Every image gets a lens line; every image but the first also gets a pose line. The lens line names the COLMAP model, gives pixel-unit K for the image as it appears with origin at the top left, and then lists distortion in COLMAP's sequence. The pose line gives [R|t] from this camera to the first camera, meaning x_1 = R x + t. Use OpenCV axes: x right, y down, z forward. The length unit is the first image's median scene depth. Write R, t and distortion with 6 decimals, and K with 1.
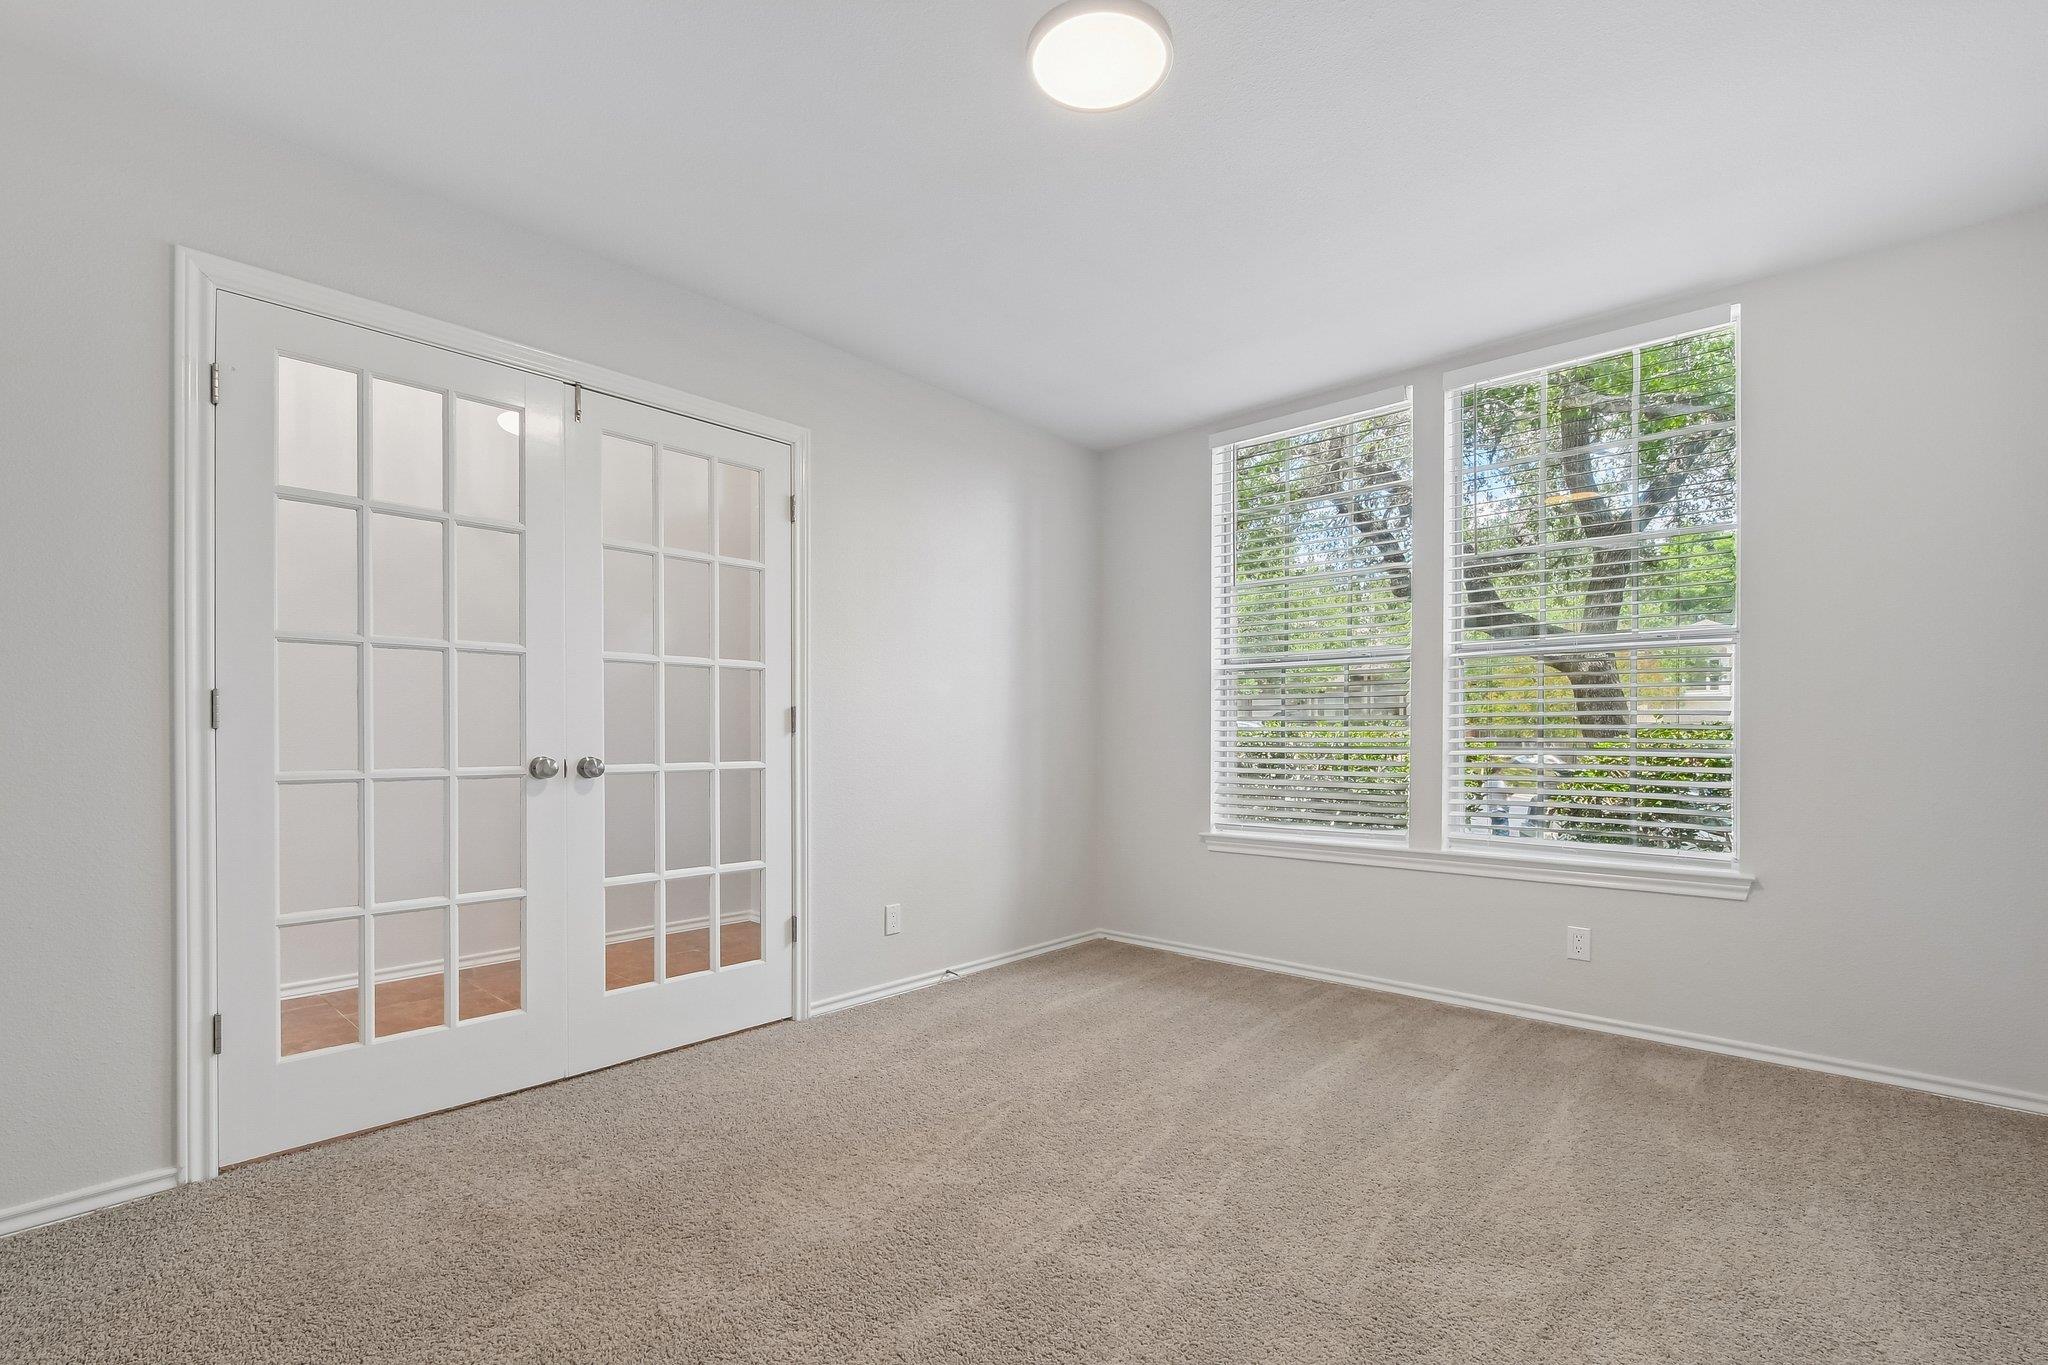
lens RADIAL K [[897.4, 0, 1038.6], [0, 897.4, 740.3], [0, 0, 1]] dist [-0.003561, -0.002630]
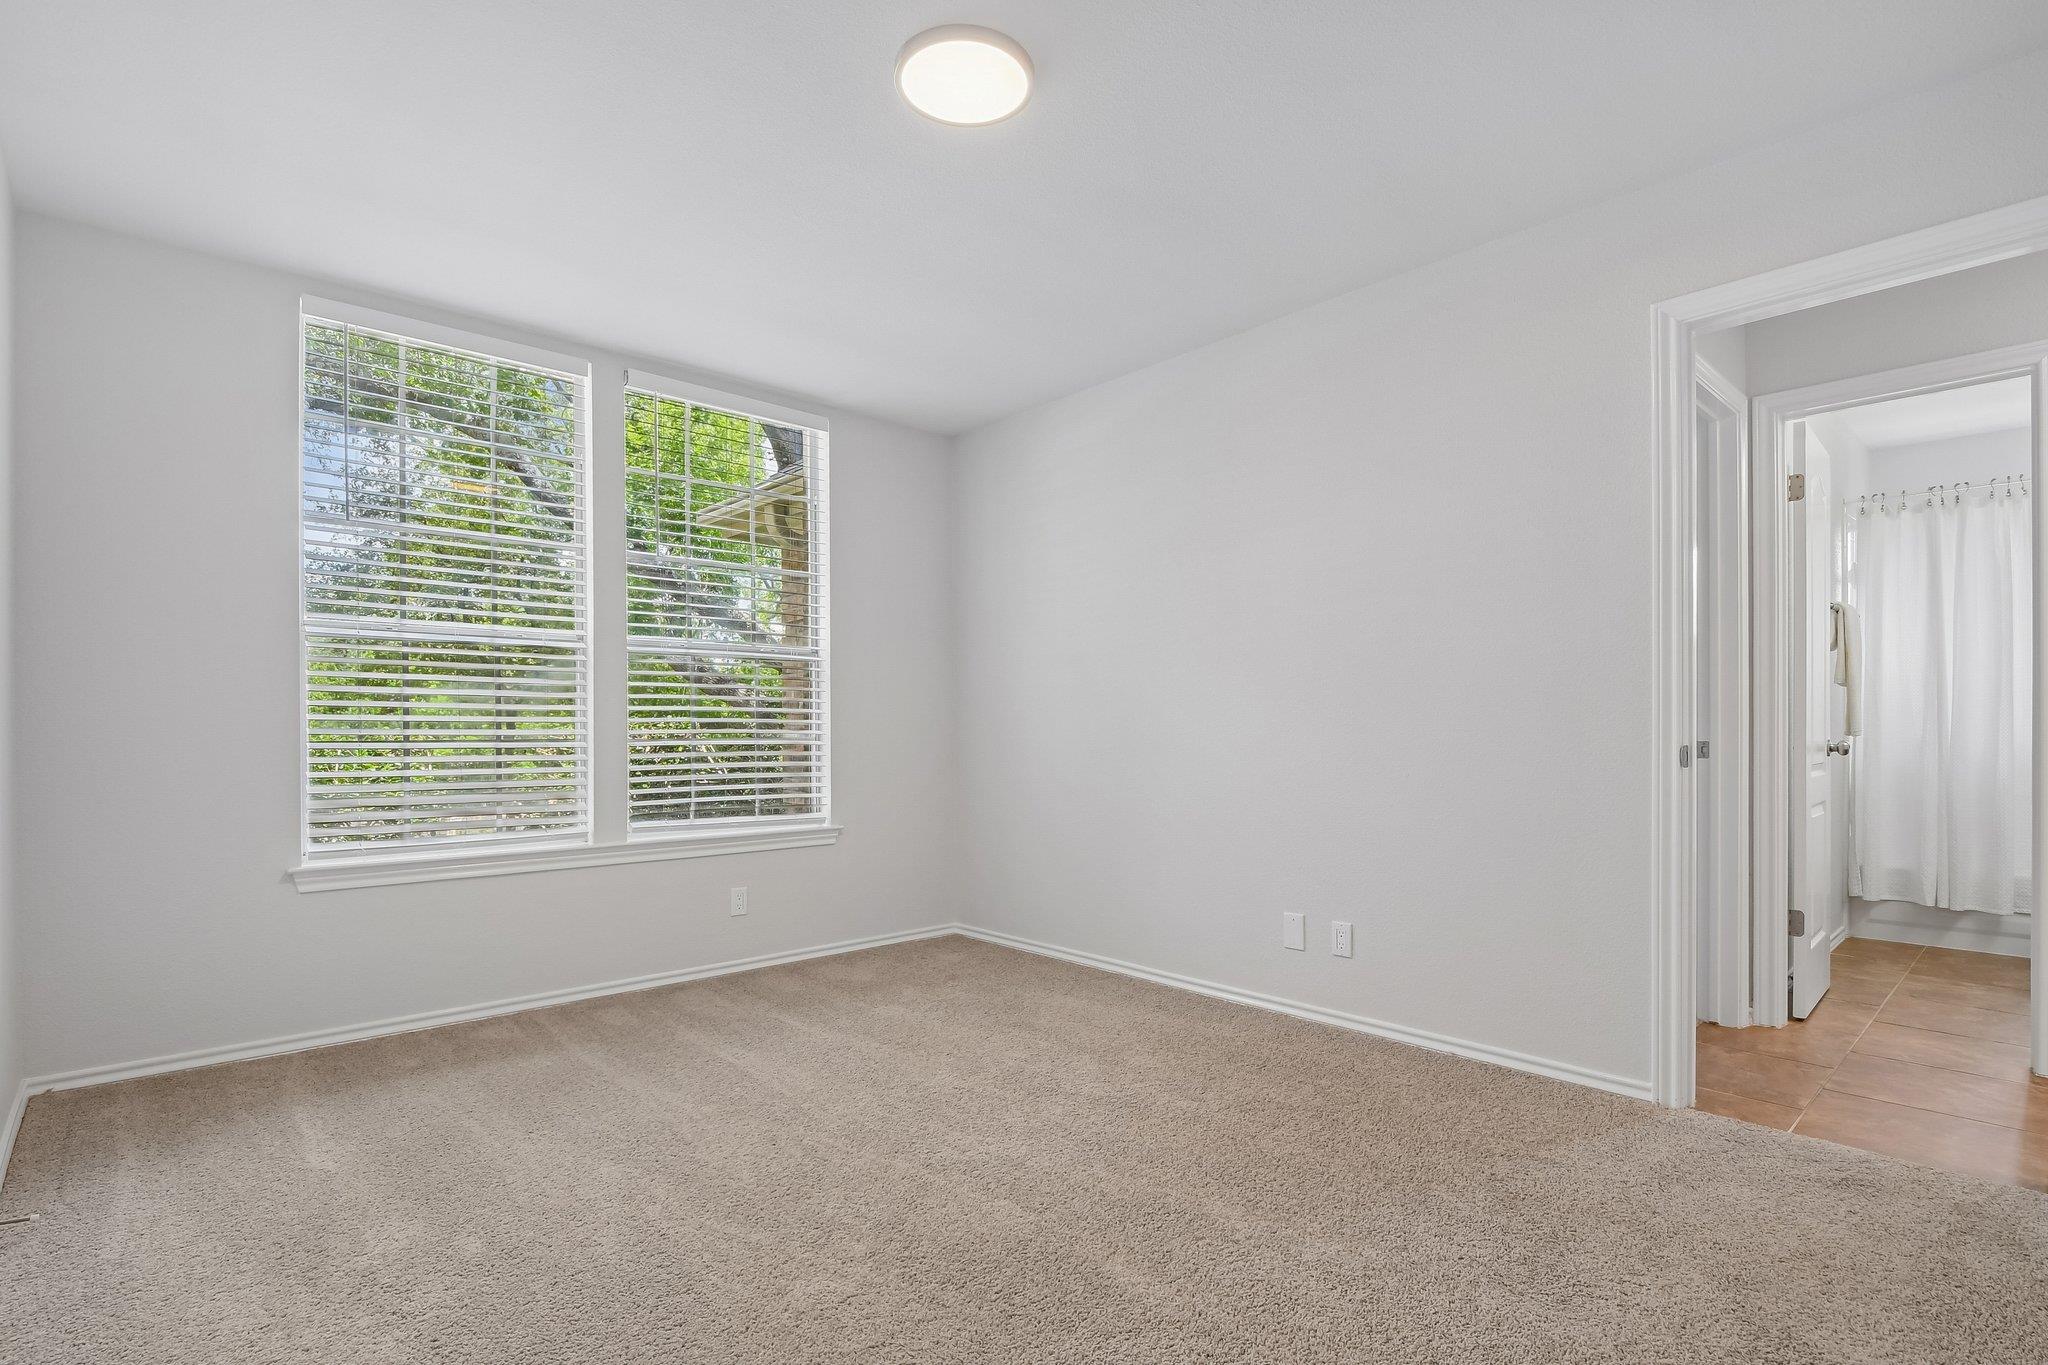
lens RADIAL K [[969.8, 0, 1043.8], [0, 969.8, 729.5], [0, 0, 1]] dist [-0.020637, -0.000334]
pose [[0.090263, -0.004046, 0.995910, -0.613125], [-0.000795, 0.999991, 0.004135, -0.007999], [-0.995918, -0.001165, 0.090259, 0.456819]]
